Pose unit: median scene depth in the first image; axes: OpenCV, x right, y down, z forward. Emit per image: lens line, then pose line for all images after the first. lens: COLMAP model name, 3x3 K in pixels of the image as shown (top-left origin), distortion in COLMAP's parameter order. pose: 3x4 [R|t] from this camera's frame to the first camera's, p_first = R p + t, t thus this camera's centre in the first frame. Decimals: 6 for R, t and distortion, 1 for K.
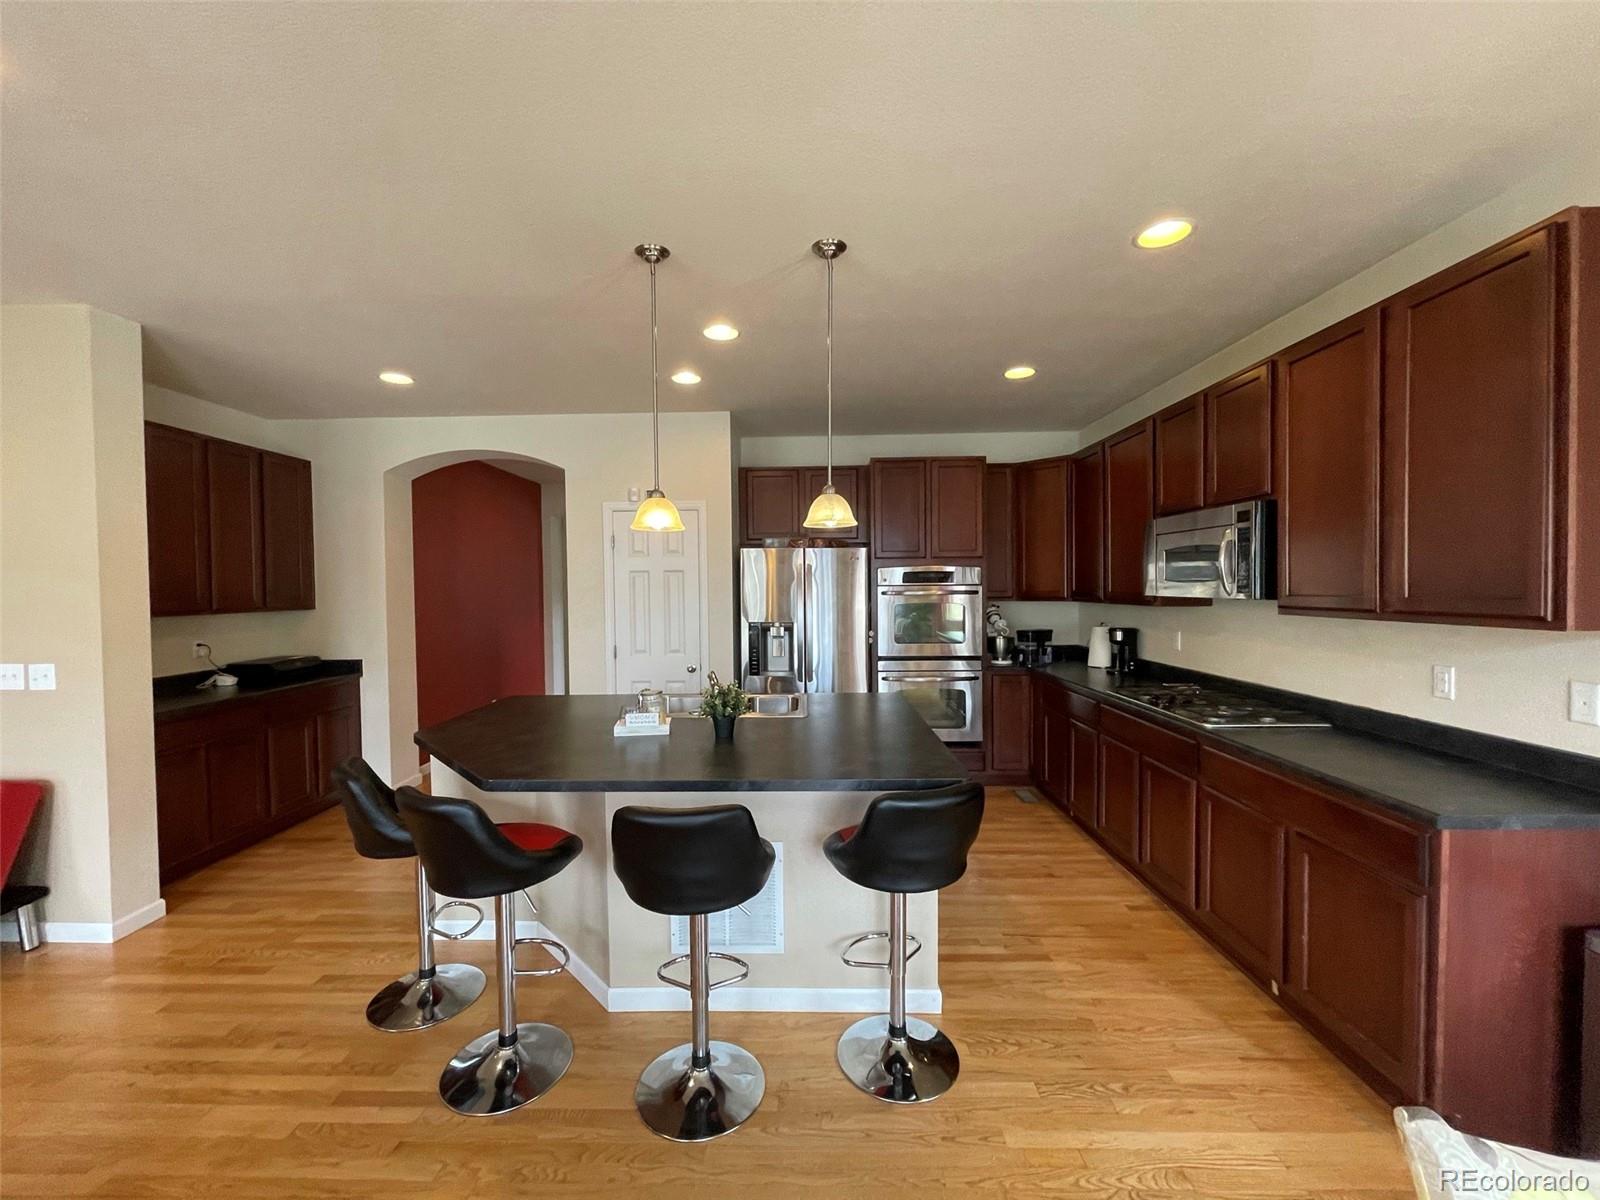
lens RADIAL K [[647.0, 0, 791.0], [0, 647.0, 602.4], [0, 0, 1]] dist [-0.004115, 0.000719]
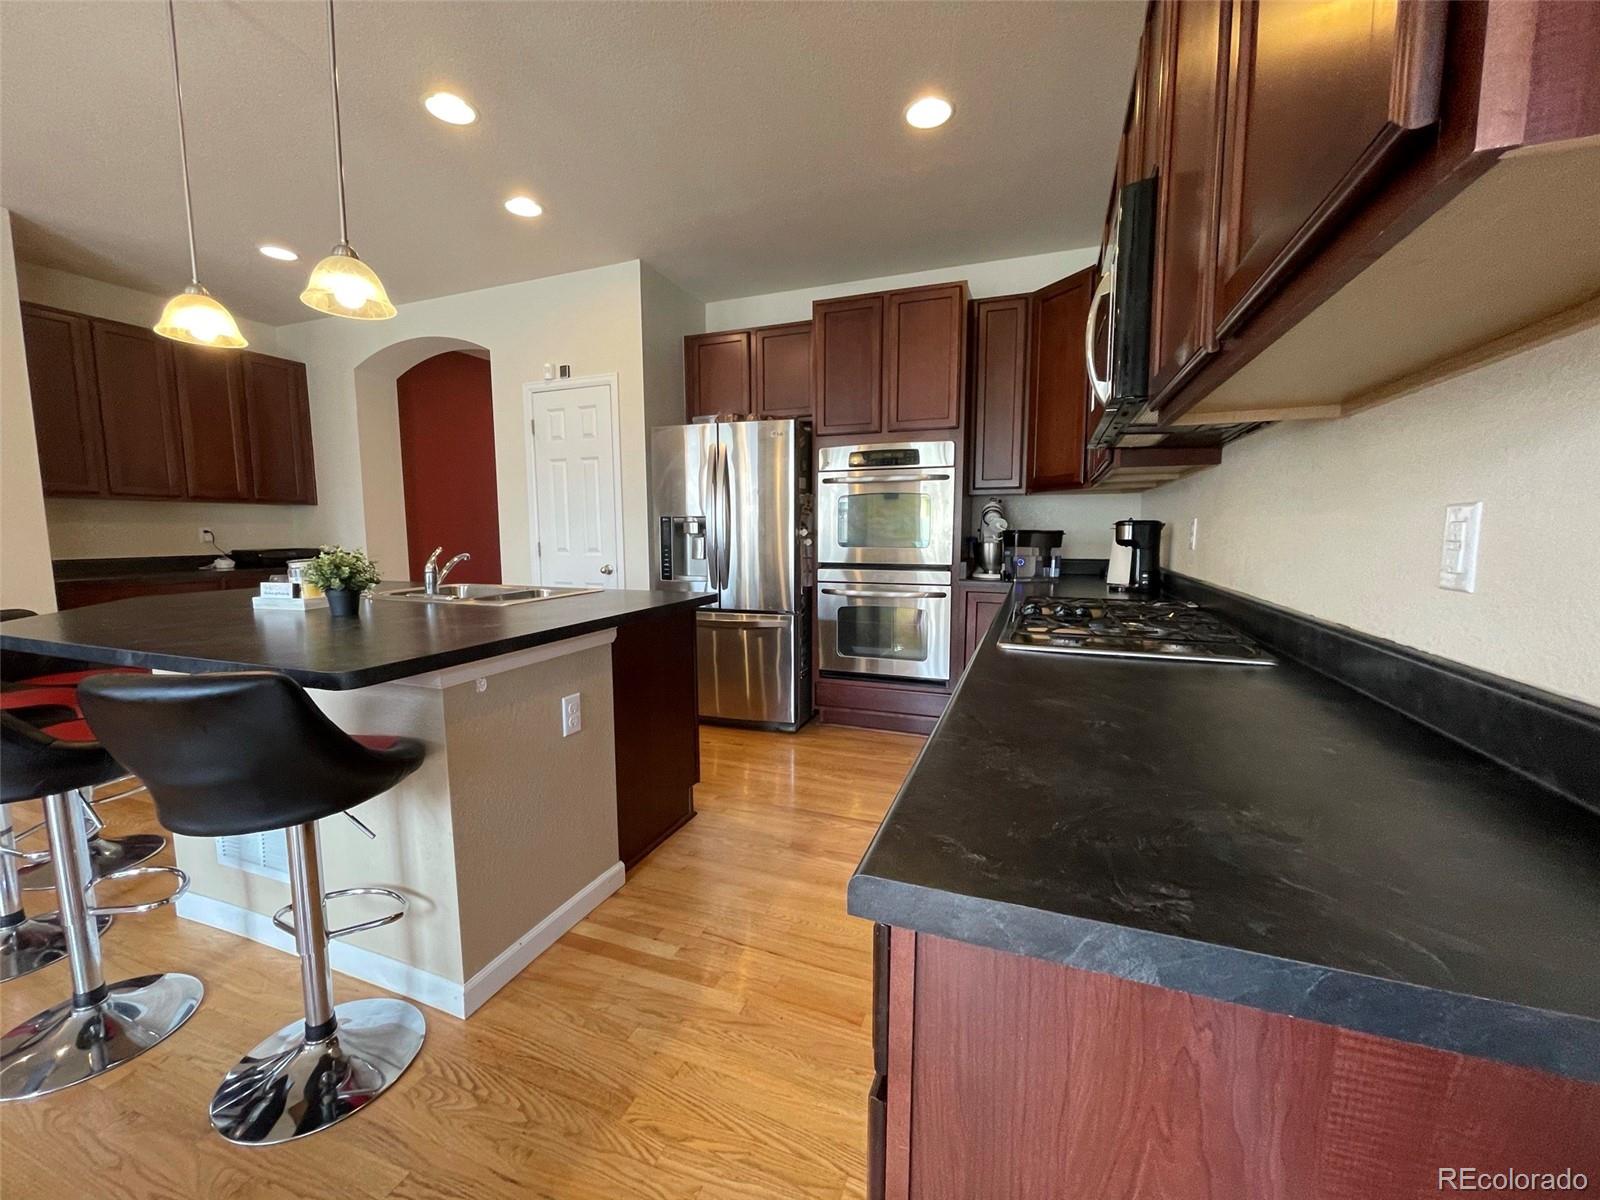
lens RADIAL K [[647.0, 0, 798.5], [0, 647.0, 601.8], [0, 0, 1]] dist [-0.004115, 0.000719]
pose [[0.940049, 0.045930, -0.337933, 0.382144], [-0.017369, 0.996052, 0.087061, 0.063525], [0.340597, -0.075972, 0.937135, 0.251876]]
